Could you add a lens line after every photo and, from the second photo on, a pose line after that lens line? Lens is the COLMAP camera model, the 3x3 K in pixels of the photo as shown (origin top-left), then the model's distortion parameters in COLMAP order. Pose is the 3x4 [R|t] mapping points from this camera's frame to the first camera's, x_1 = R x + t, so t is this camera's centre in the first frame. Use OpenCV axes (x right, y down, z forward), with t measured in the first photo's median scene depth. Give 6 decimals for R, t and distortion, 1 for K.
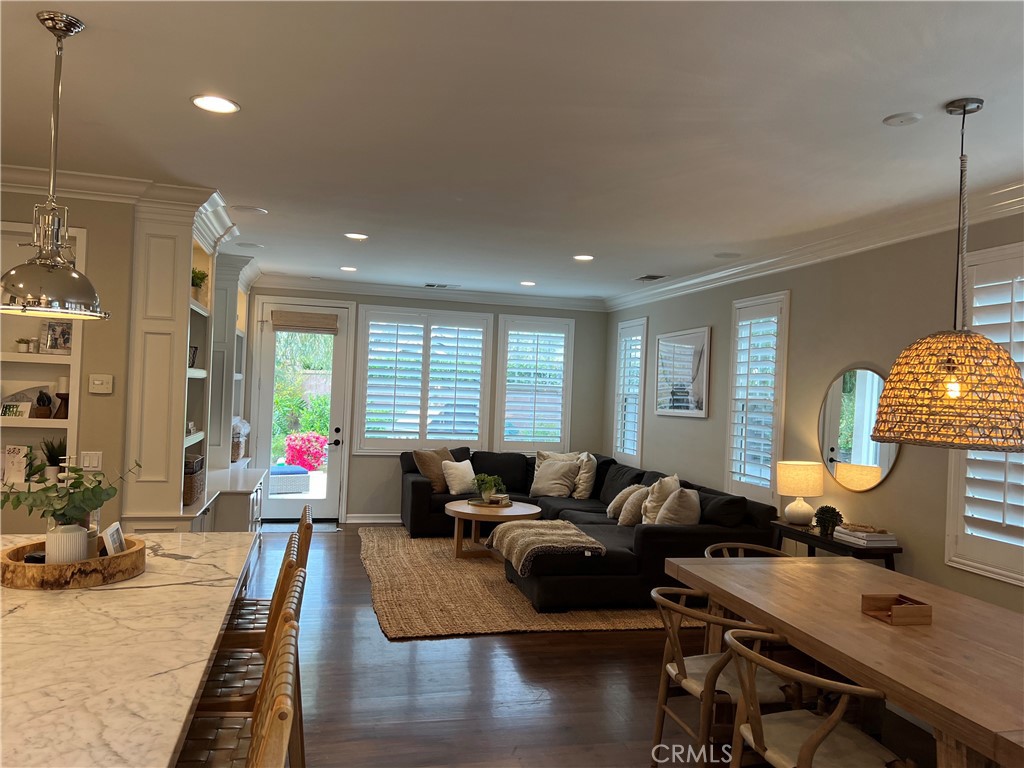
lens RADIAL K [[769.0, 0, 512.0], [0, 769.0, 384.0], [0, 0, 1]] dist [0.077734, -0.090775]
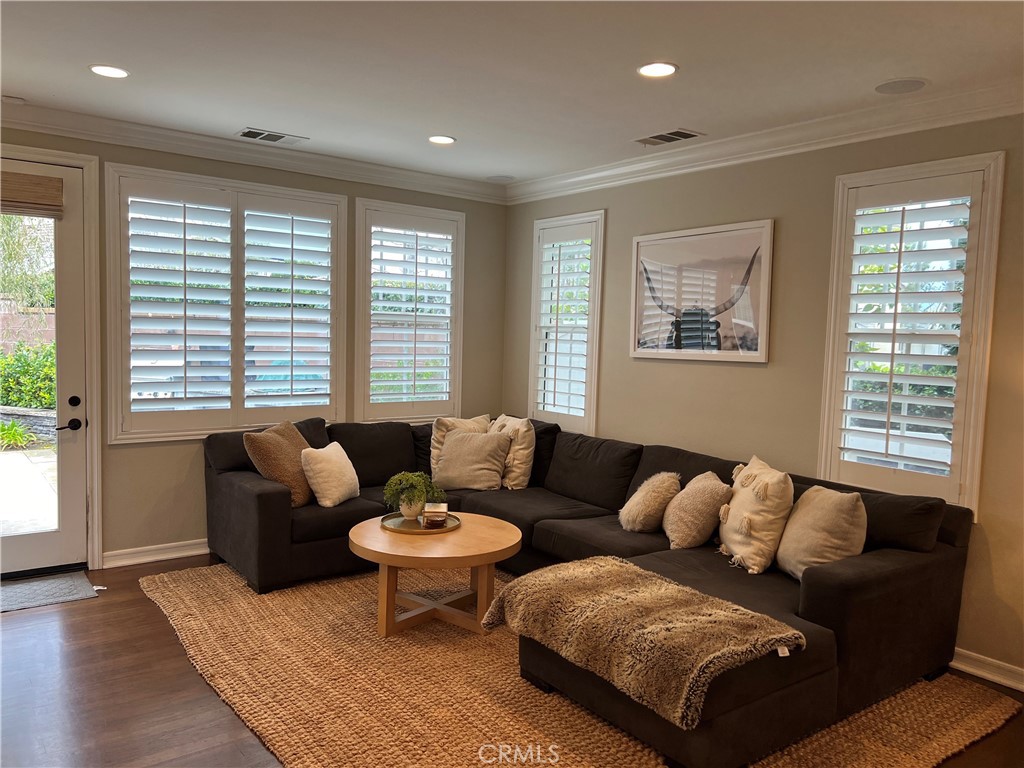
lens RADIAL K [[766.6, 0, 512.2], [0, 766.6, 389.1], [0, 0, 1]] dist [0.044484, -0.090532]
pose [[0.916762, -0.044963, 0.396894, -0.160319], [0.005318, 0.994930, 0.100428, -0.000065], [-0.399397, -0.089958, 0.912354, 0.398947]]
